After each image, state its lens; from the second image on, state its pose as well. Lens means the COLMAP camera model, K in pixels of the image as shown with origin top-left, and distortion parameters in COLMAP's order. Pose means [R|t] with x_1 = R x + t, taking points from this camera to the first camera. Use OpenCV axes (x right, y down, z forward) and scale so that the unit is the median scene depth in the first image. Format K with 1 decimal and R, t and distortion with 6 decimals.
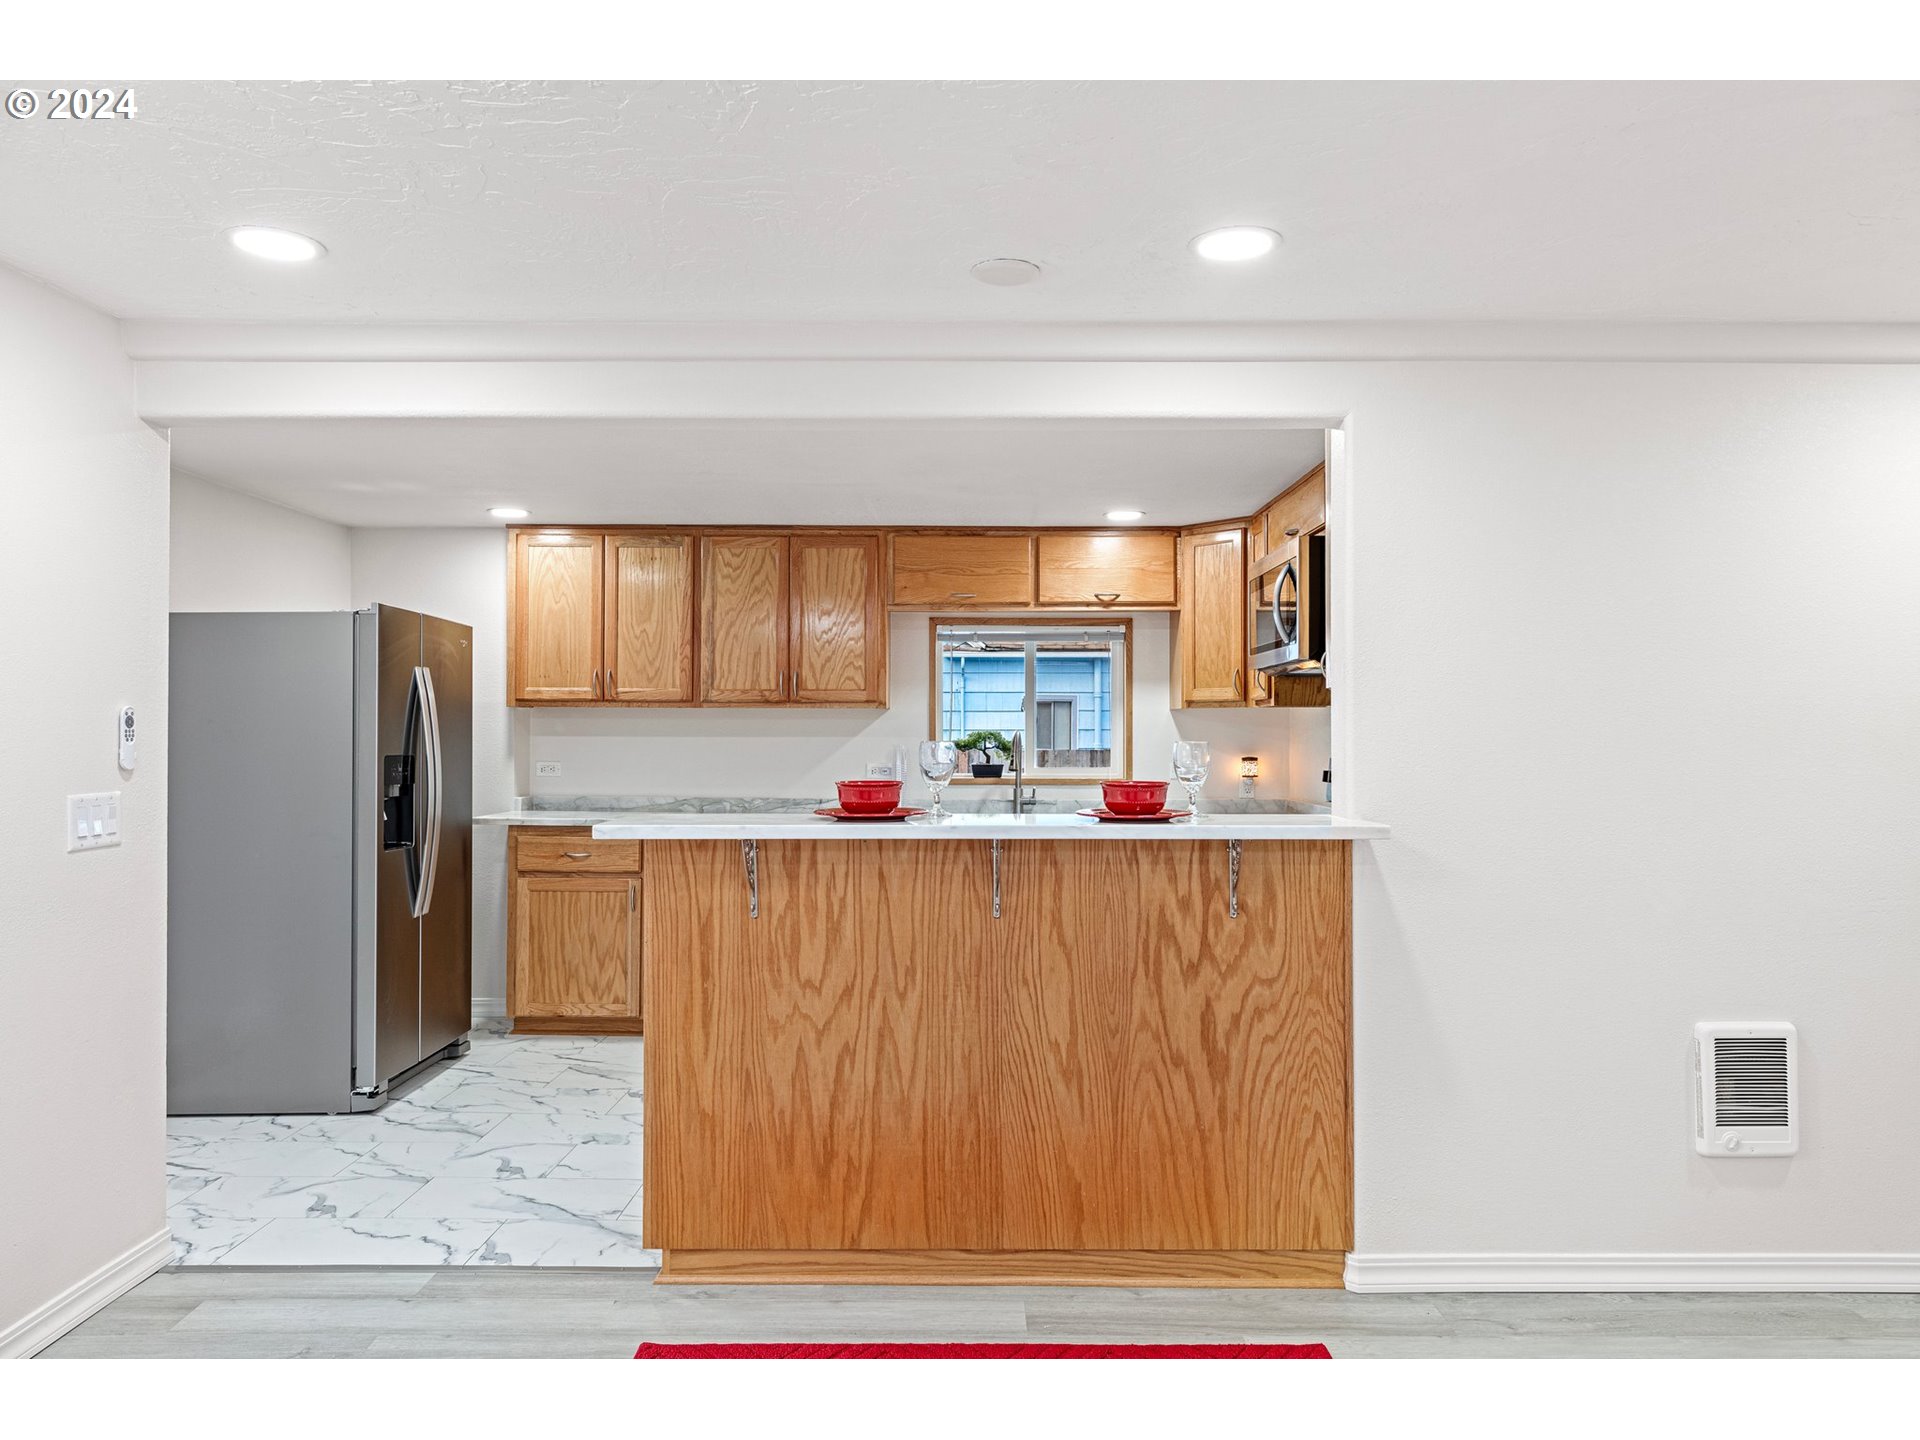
lens RADIAL K [[1254.8, 0, 960.0], [0, 1254.8, 717.1], [0, 0, 1]] dist [0.000816, -0.000134]
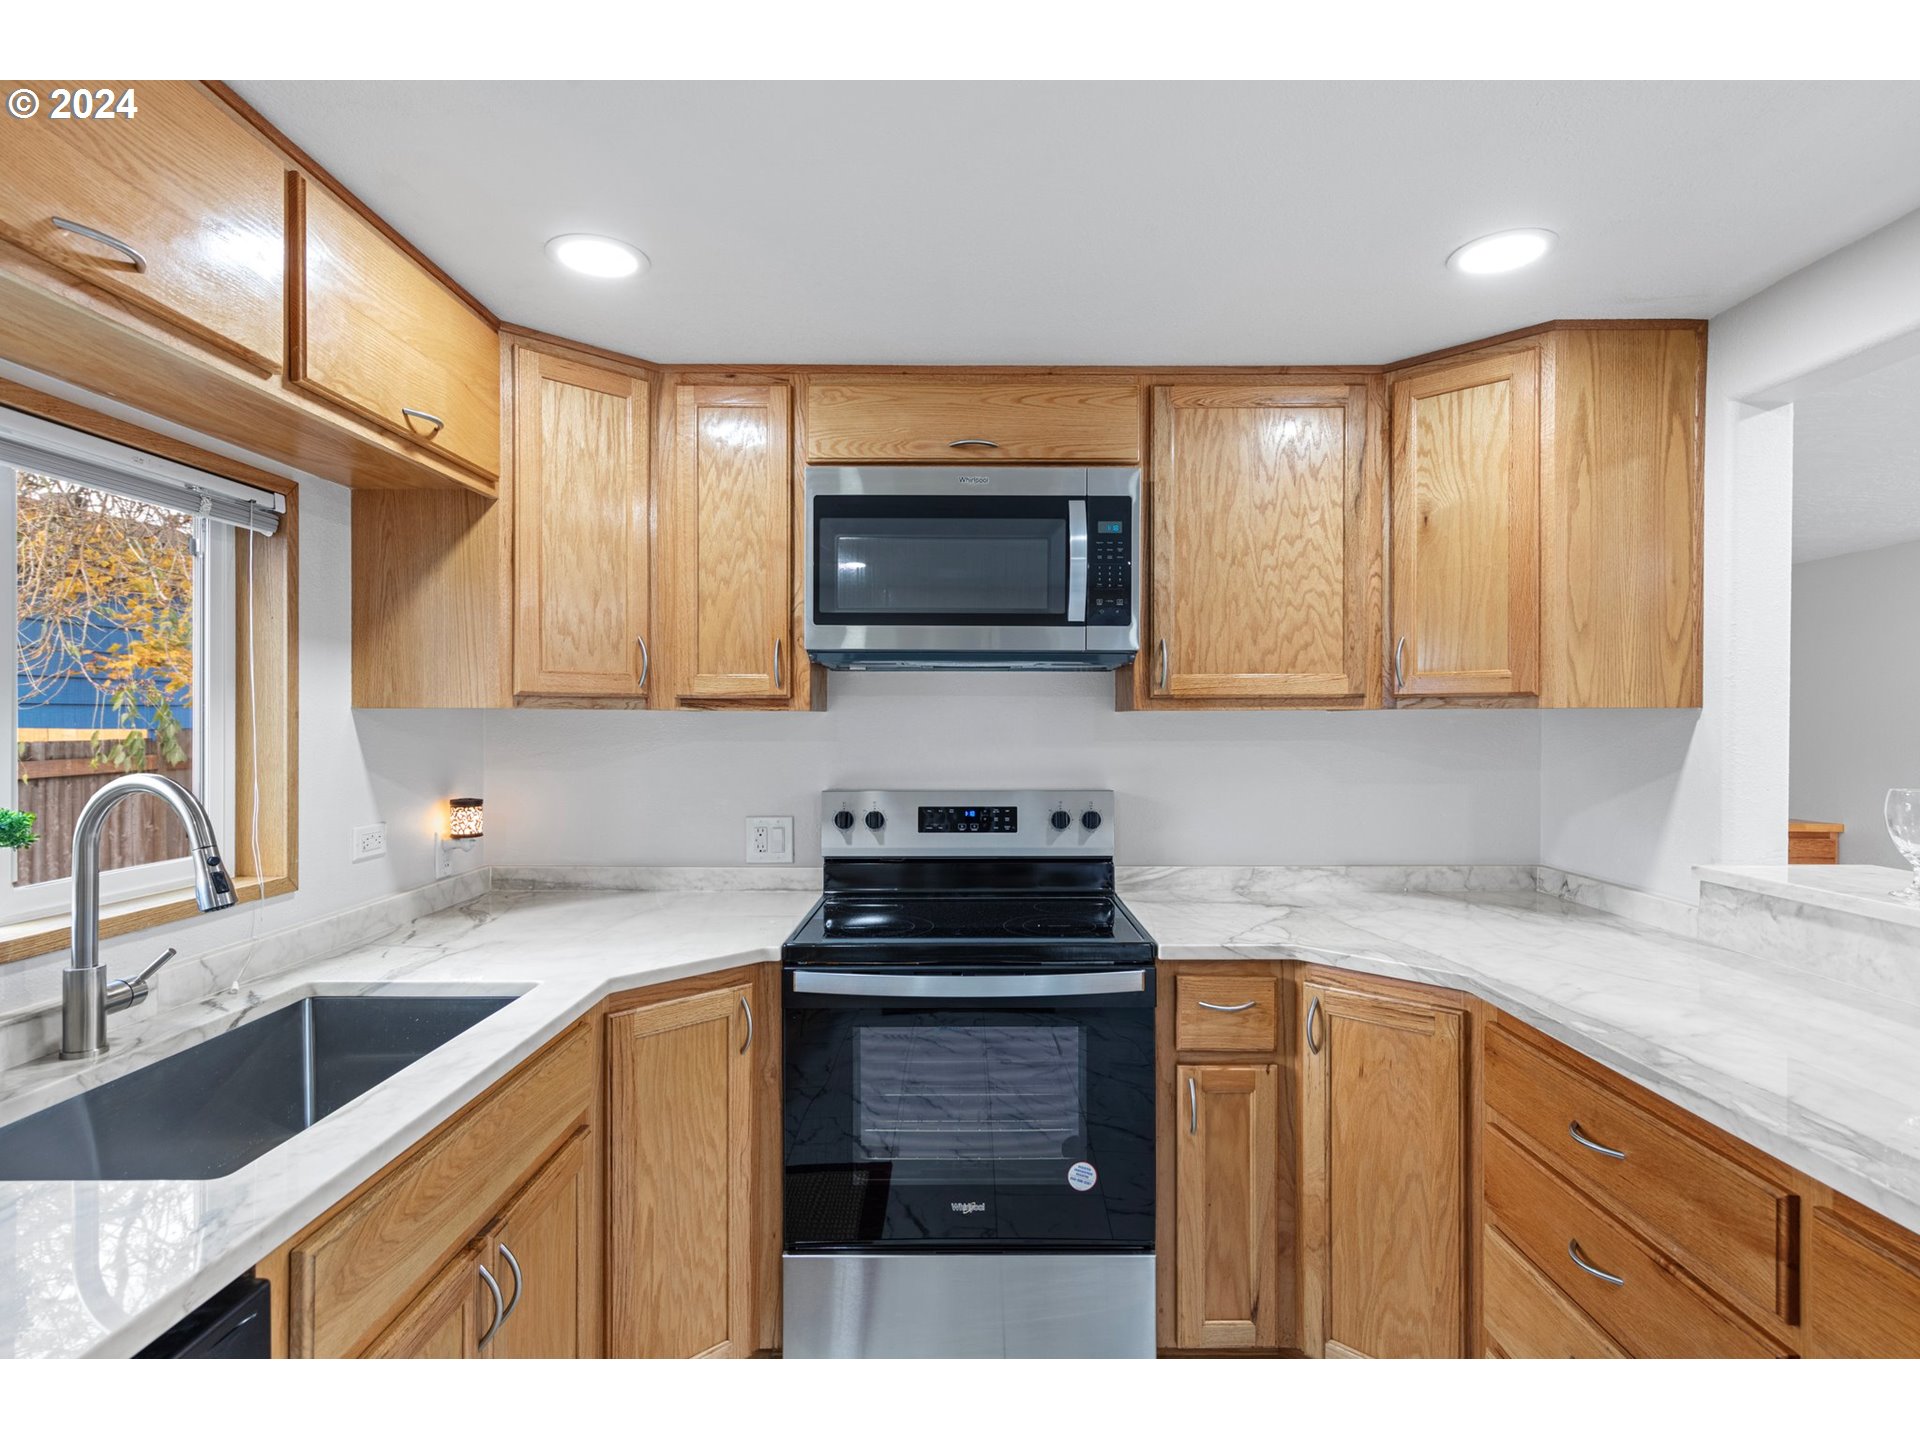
lens RADIAL K [[978.2, 0, 967.0], [0, 978.2, 728.2], [0, 0, 1]] dist [0.002947, -0.000625]
pose [[-0.000174, -0.008266, 0.999966, -0.369098], [-0.016182, 0.999835, 0.008262, -0.010056], [-0.999869, -0.016180, -0.000308, 1.577921]]
